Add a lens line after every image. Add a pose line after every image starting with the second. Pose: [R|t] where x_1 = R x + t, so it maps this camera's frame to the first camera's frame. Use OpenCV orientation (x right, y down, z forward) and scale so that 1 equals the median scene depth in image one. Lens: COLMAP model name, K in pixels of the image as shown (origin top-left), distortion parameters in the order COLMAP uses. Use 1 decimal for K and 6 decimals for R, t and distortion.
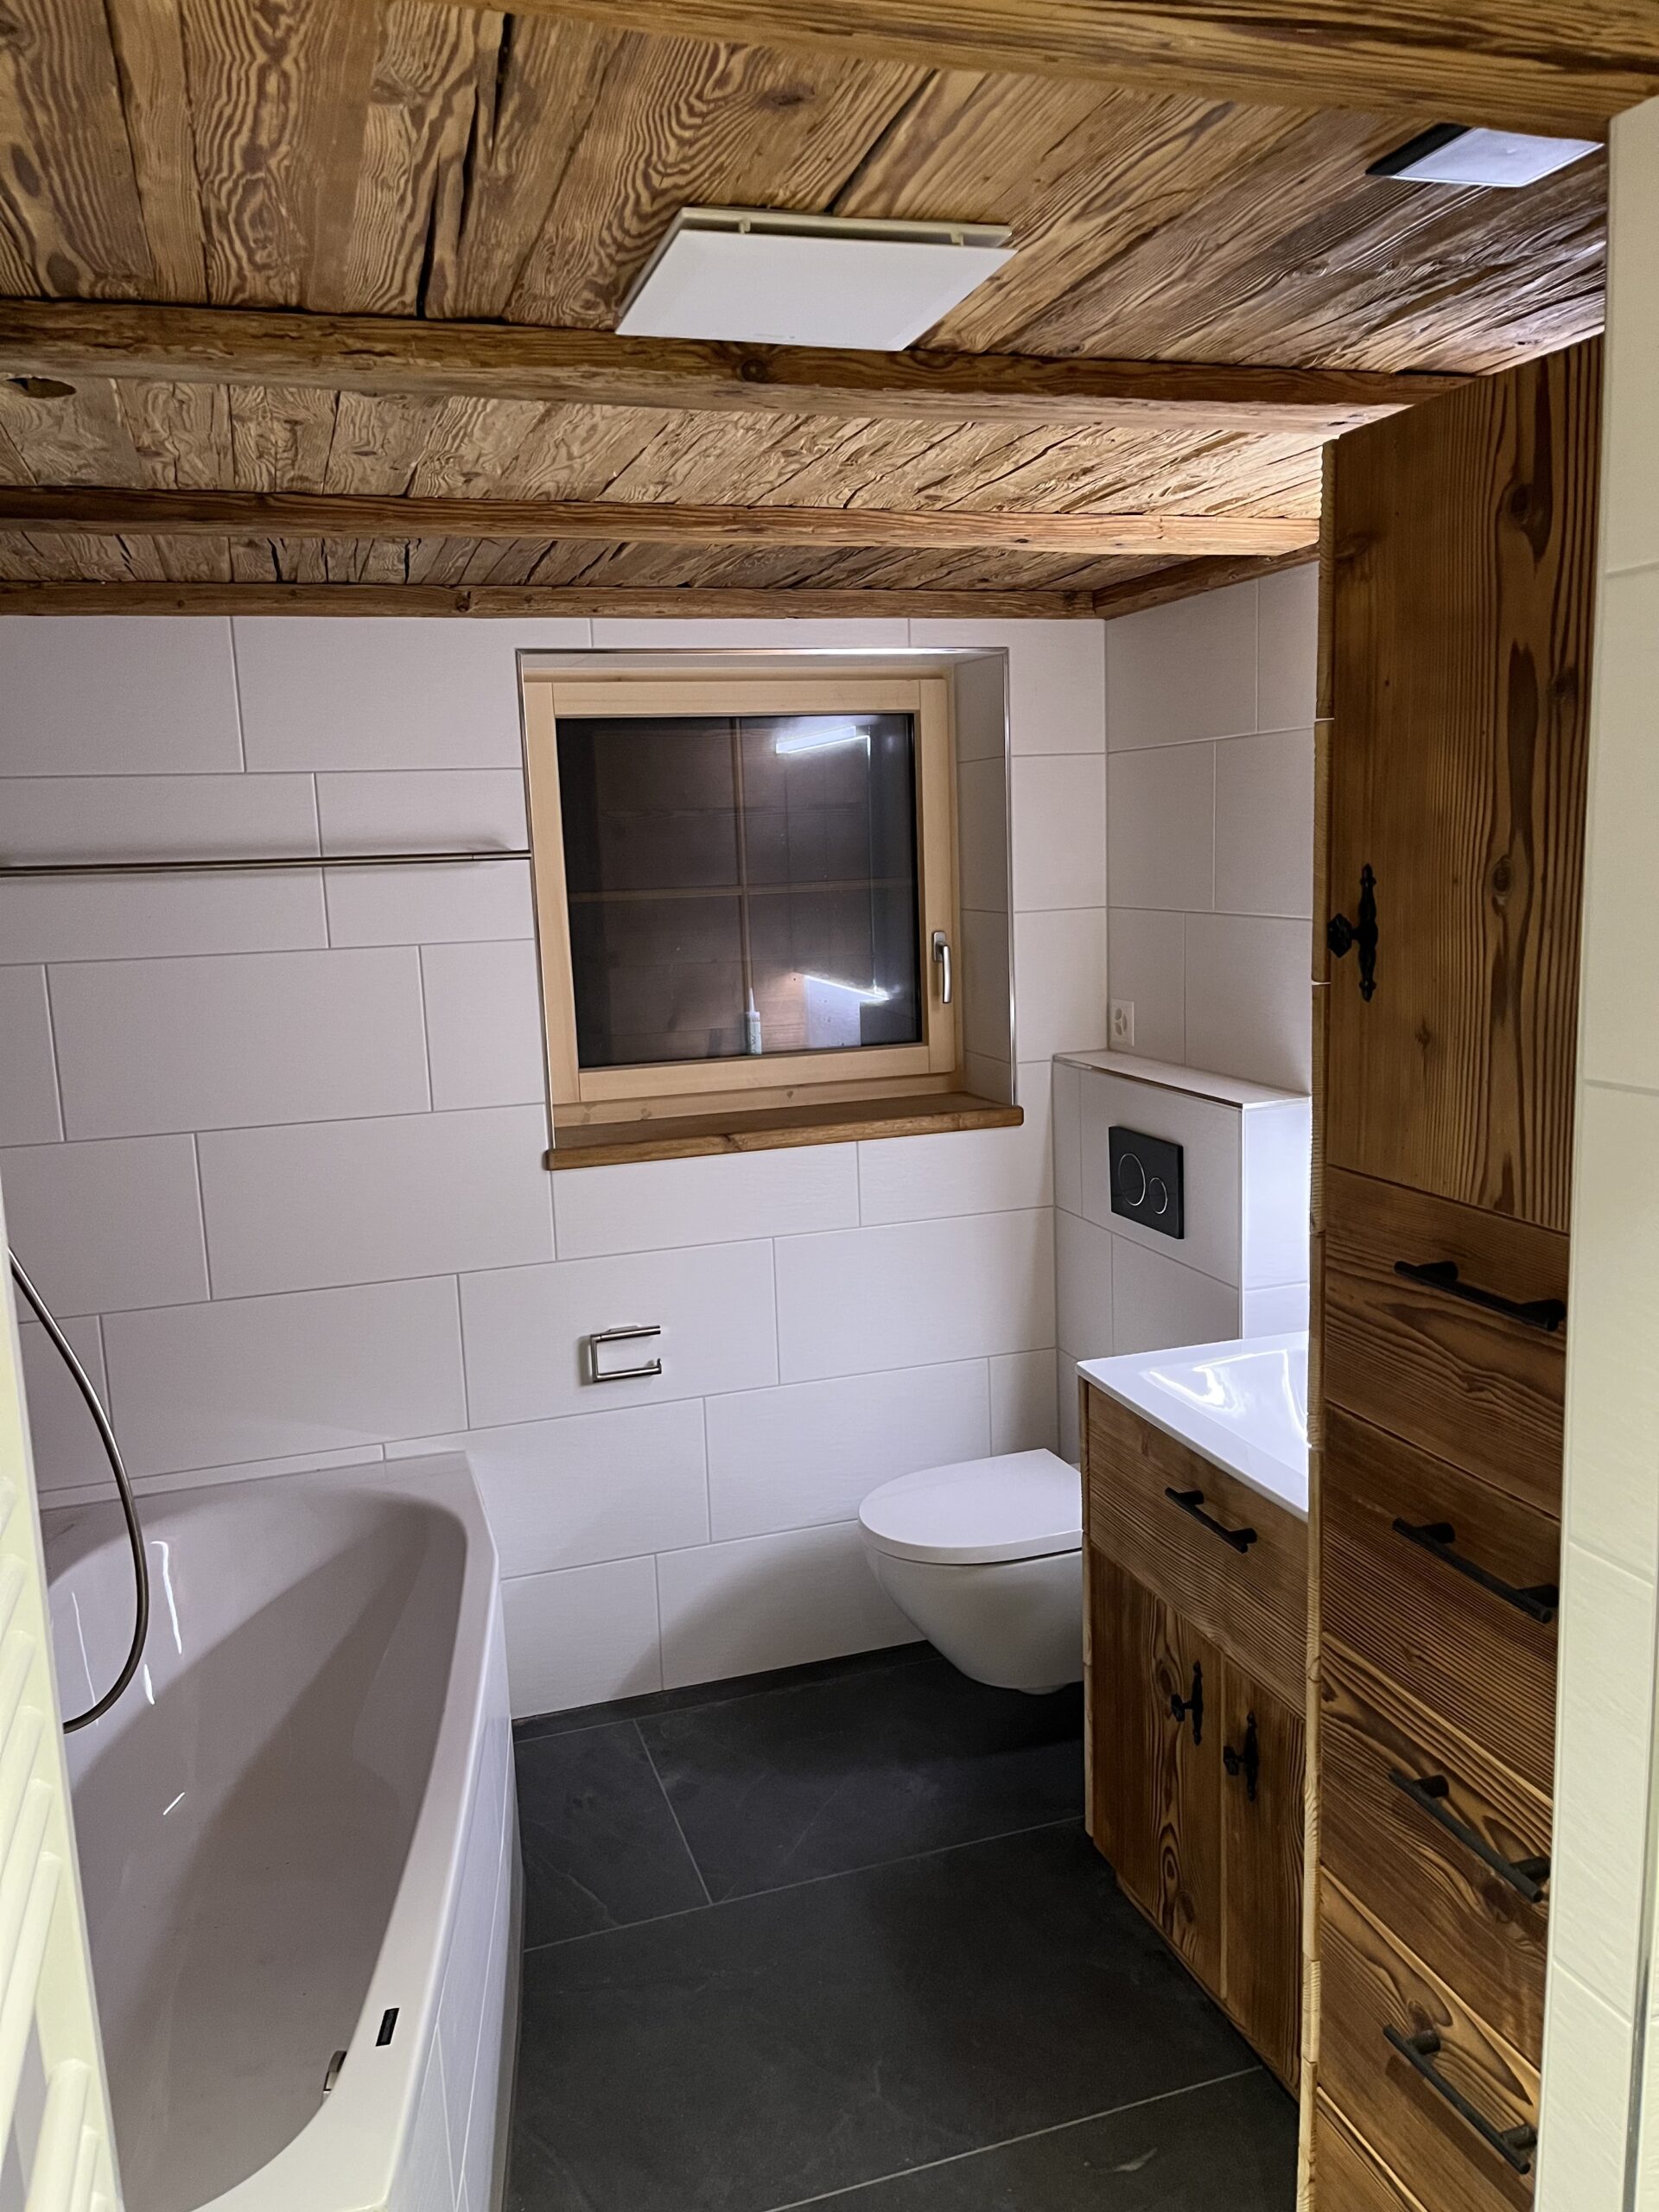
lens RADIAL K [[1667.1, 0, 829.5], [0, 1667.1, 1106.0], [0, 0, 1]] dist [0.007580, -0.001865]
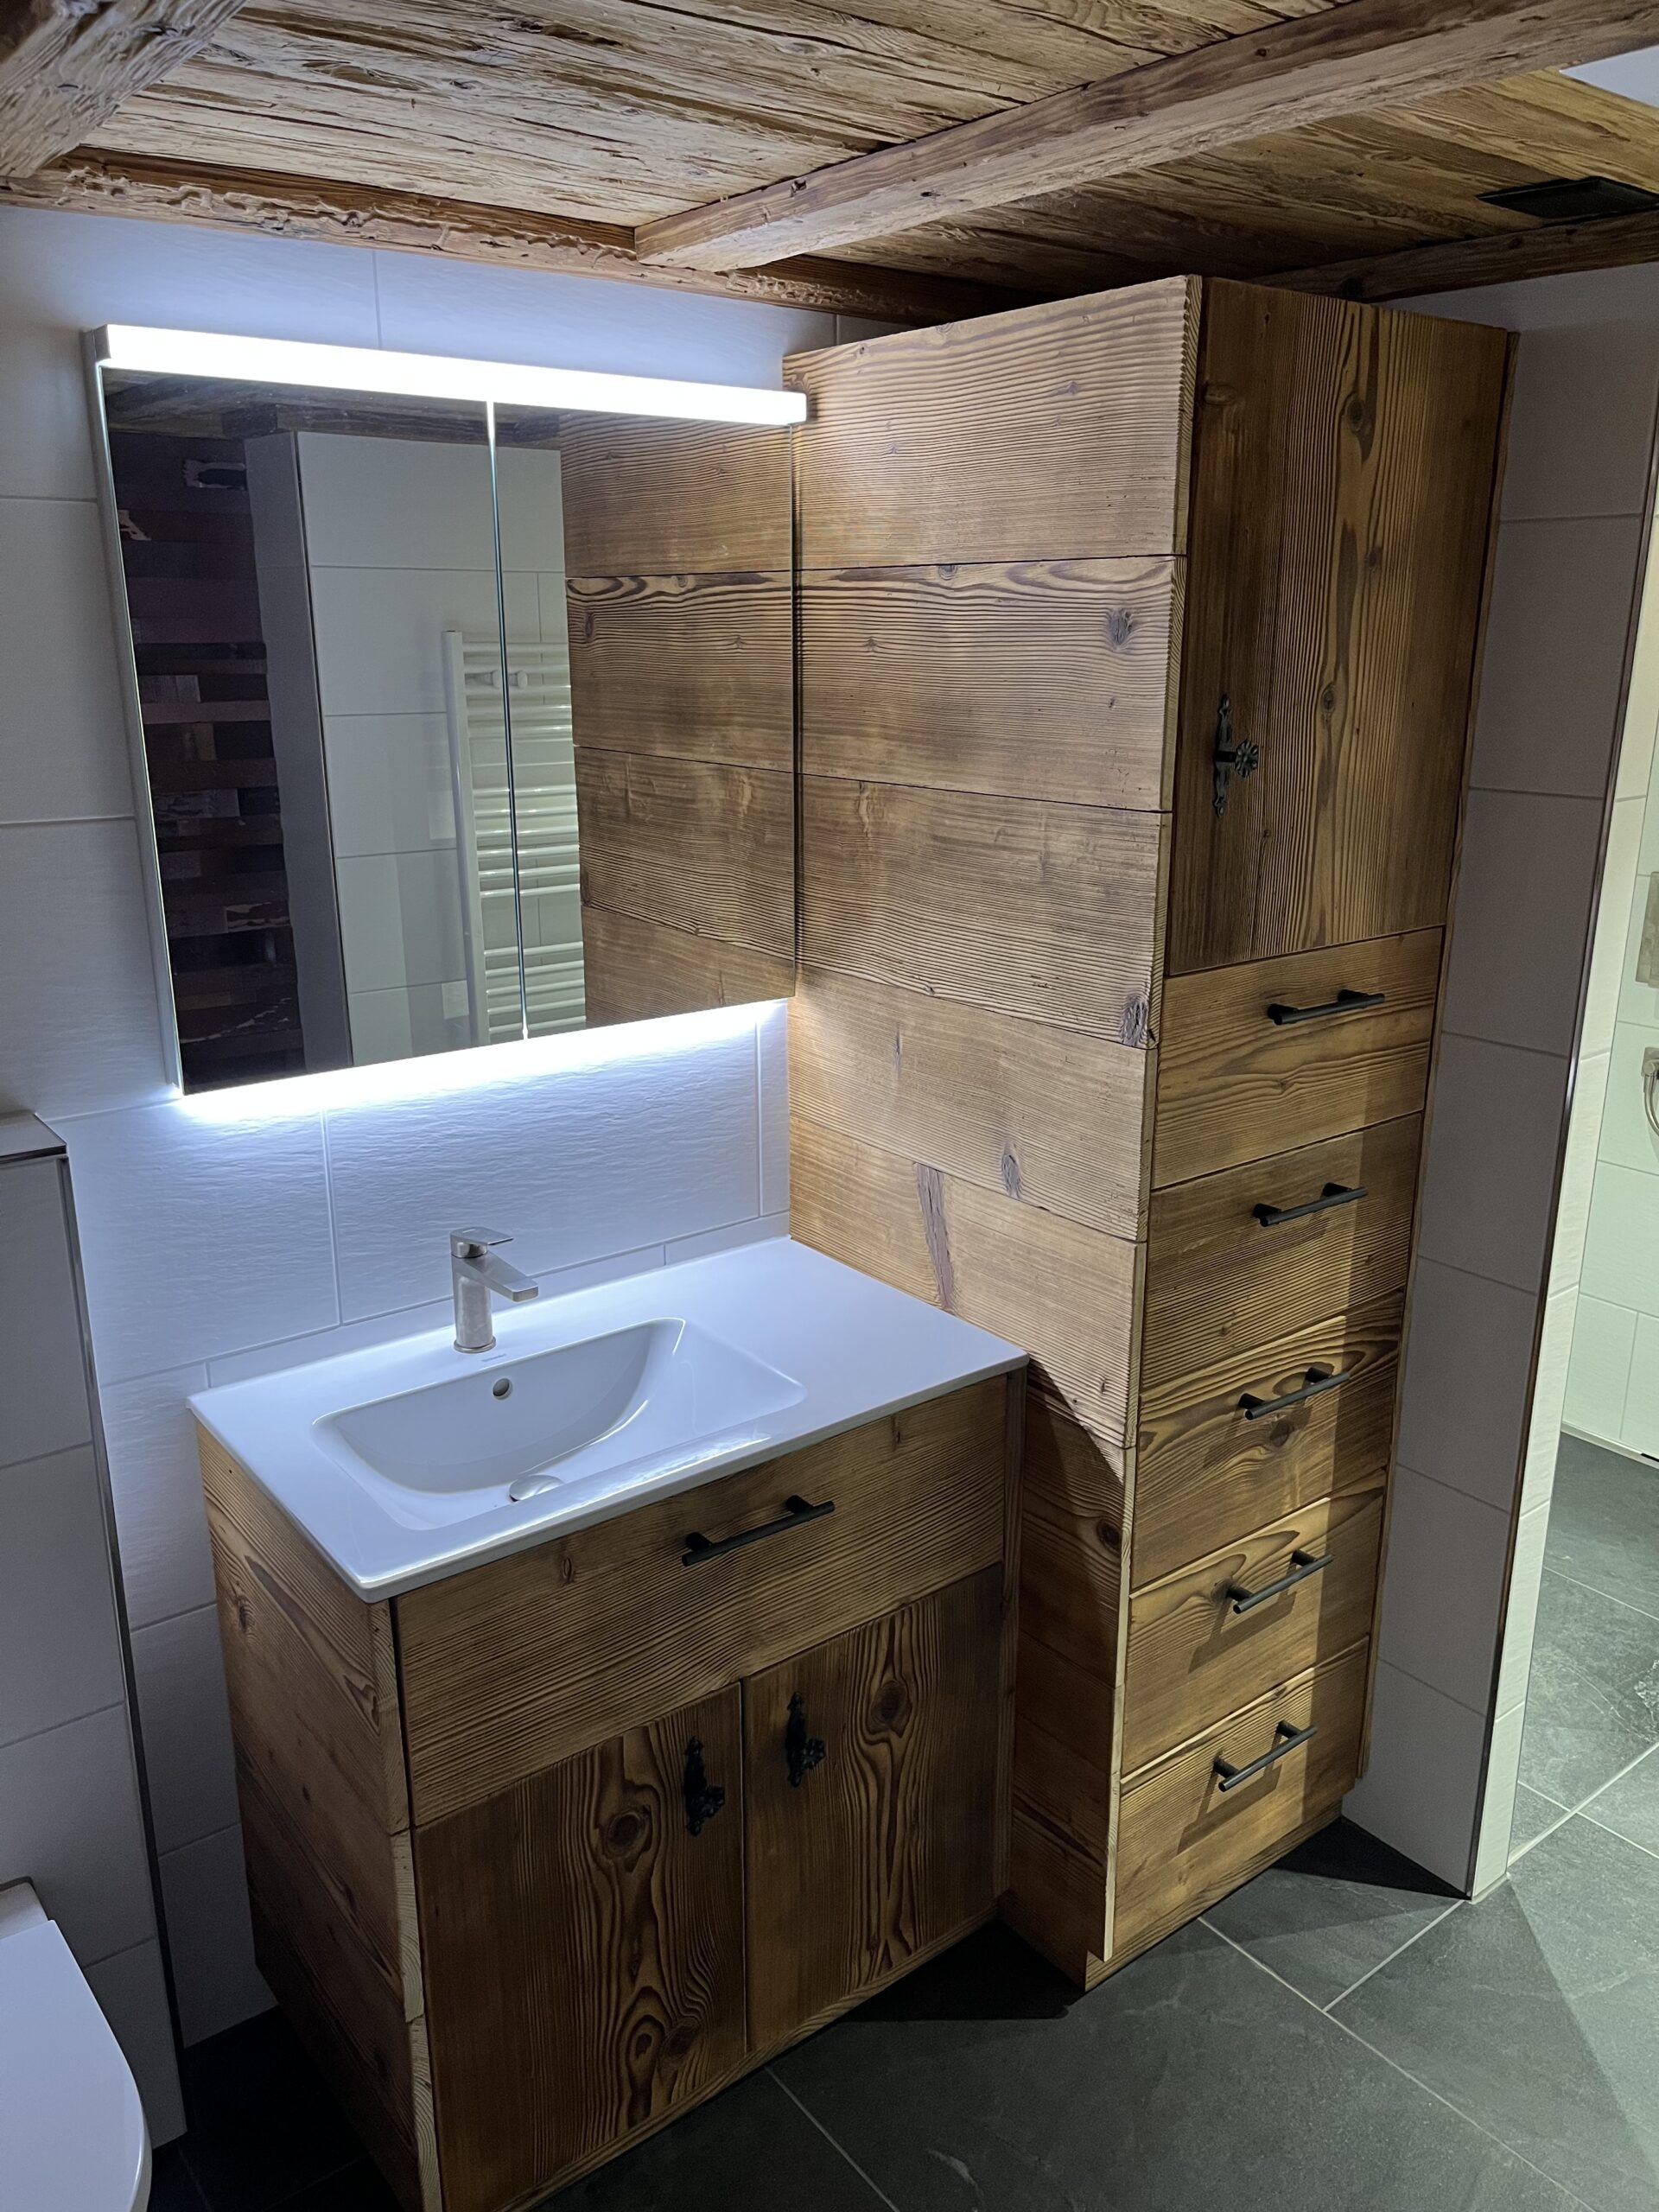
lens RADIAL K [[1667.1, 0, 829.5], [0, 1667.1, 1106.0], [0, 0, 1]] dist [0.007580, -0.001865]
pose [[-0.346446, -0.227229, 0.910133, -0.717298], [0.153358, 0.943446, 0.293922, -0.269968], [-0.925449, 0.241404, -0.292006, 1.751241]]
